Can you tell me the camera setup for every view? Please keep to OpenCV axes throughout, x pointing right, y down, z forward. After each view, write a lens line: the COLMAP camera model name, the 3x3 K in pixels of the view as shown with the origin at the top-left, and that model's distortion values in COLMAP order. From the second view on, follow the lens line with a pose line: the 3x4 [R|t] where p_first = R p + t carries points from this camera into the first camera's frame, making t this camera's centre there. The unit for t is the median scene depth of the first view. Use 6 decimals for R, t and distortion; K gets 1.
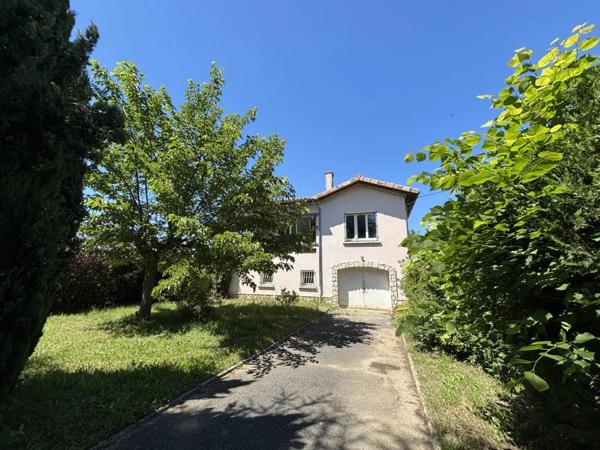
lens RADIAL K [[241.9, 0, 300.0], [0, 241.9, 225.0], [0, 0, 1]] dist [-0.000029, -0.000666]
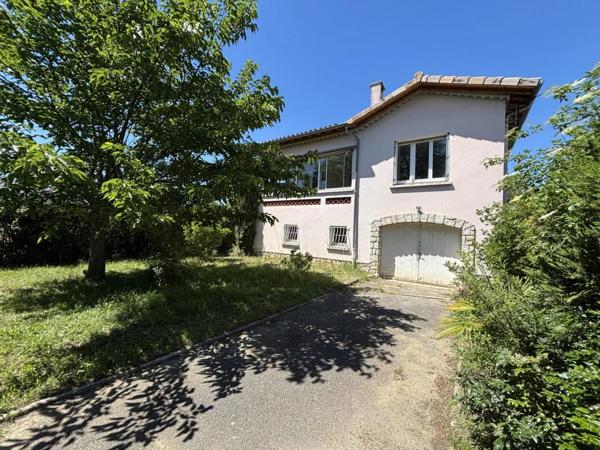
lens RADIAL K [[241.9, 0, 300.0], [0, 241.9, 225.0], [0, 0, 1]] dist [-0.000029, -0.000666]
pose [[0.956275, 0.016276, -0.292016, 0.138880], [0.035415, 0.984660, 0.170855, 0.054548], [0.290317, -0.173726, 0.941029, 0.273680]]
